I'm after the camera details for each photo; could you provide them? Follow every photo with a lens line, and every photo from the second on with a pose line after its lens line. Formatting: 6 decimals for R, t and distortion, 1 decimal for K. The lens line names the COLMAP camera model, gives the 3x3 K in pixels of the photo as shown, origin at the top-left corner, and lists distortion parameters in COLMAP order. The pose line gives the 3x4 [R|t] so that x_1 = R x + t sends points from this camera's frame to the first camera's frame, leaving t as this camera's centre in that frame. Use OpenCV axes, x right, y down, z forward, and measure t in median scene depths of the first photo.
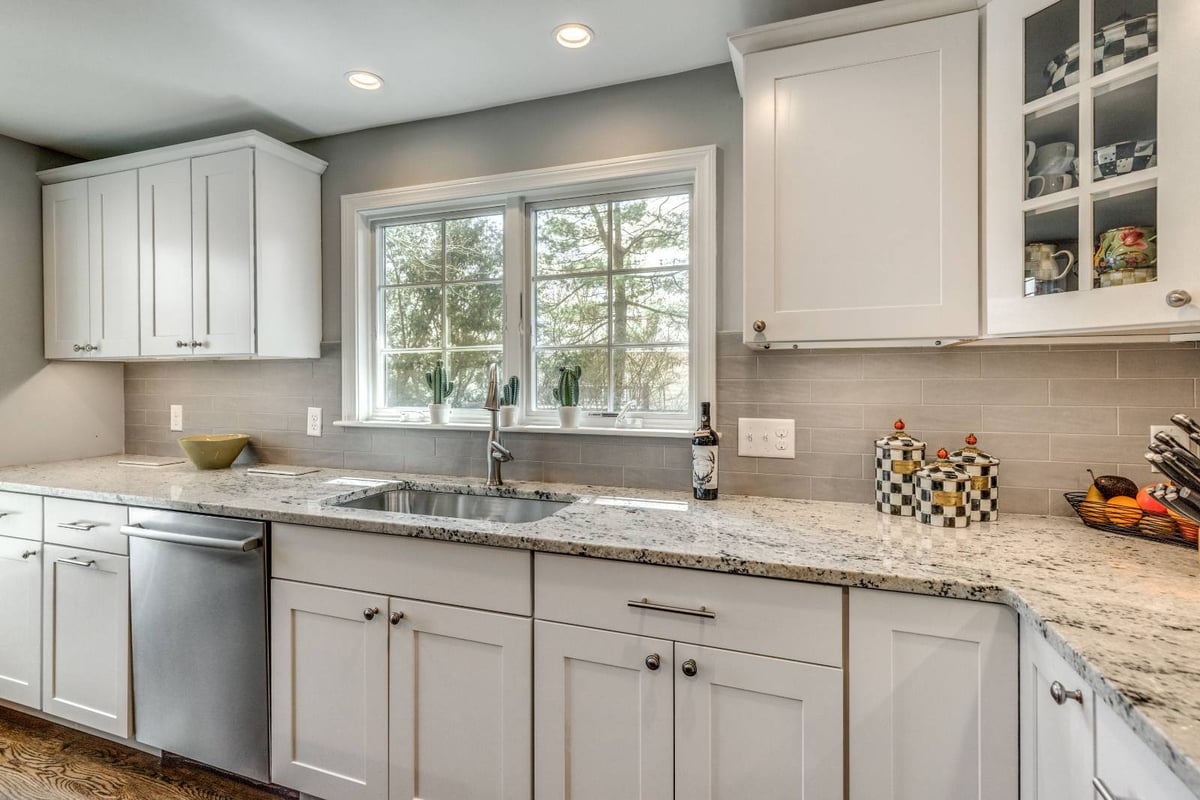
lens RADIAL K [[581.7, 0, 583.8], [0, 581.7, 378.9], [0, 0, 1]] dist [0.004547, -0.001265]
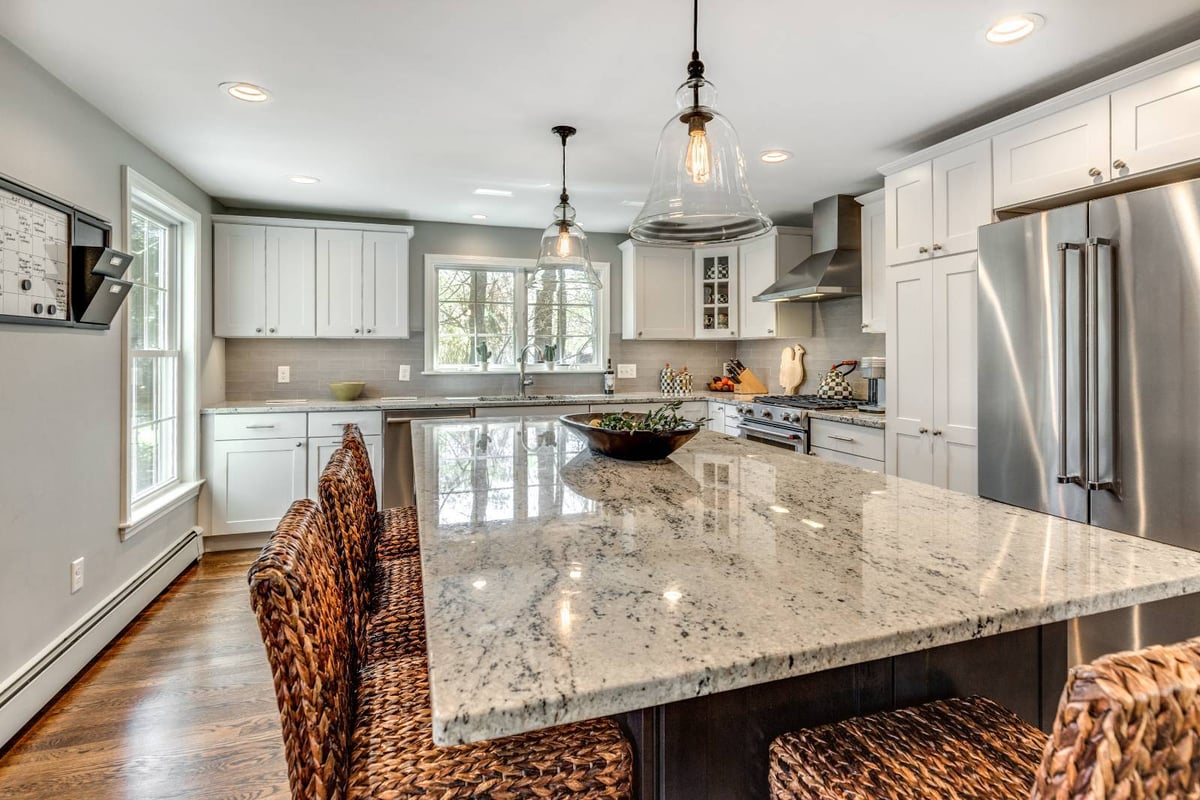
lens RADIAL K [[628.3, 0, 617.5], [0, 628.3, 351.7], [0, 0, 1]] dist [0.008741, -0.002150]
pose [[0.780862, 0.001553, 0.624701, -1.764068], [-0.000269, 0.999998, -0.002150, 0.014816], [-0.624703, 0.001511, 0.780861, -1.462381]]
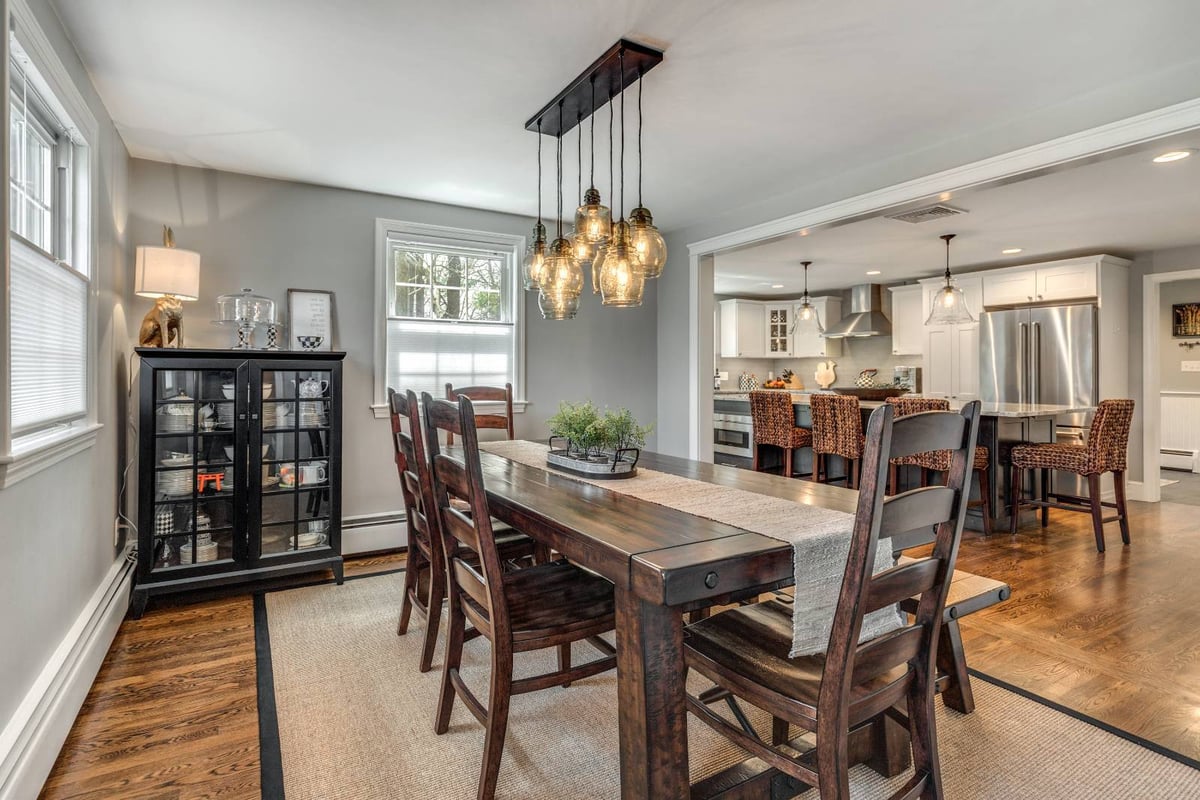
lens RADIAL K [[581.7, 0, 570.0], [0, 581.7, 370.0], [0, 0, 1]] dist [0.004547, -0.001265]
pose [[0.659580, 0.005796, 0.751612, -4.429386], [-0.004285, 0.999983, -0.003952, 0.080622], [-0.751622, -0.000614, 0.659594, -1.286042]]
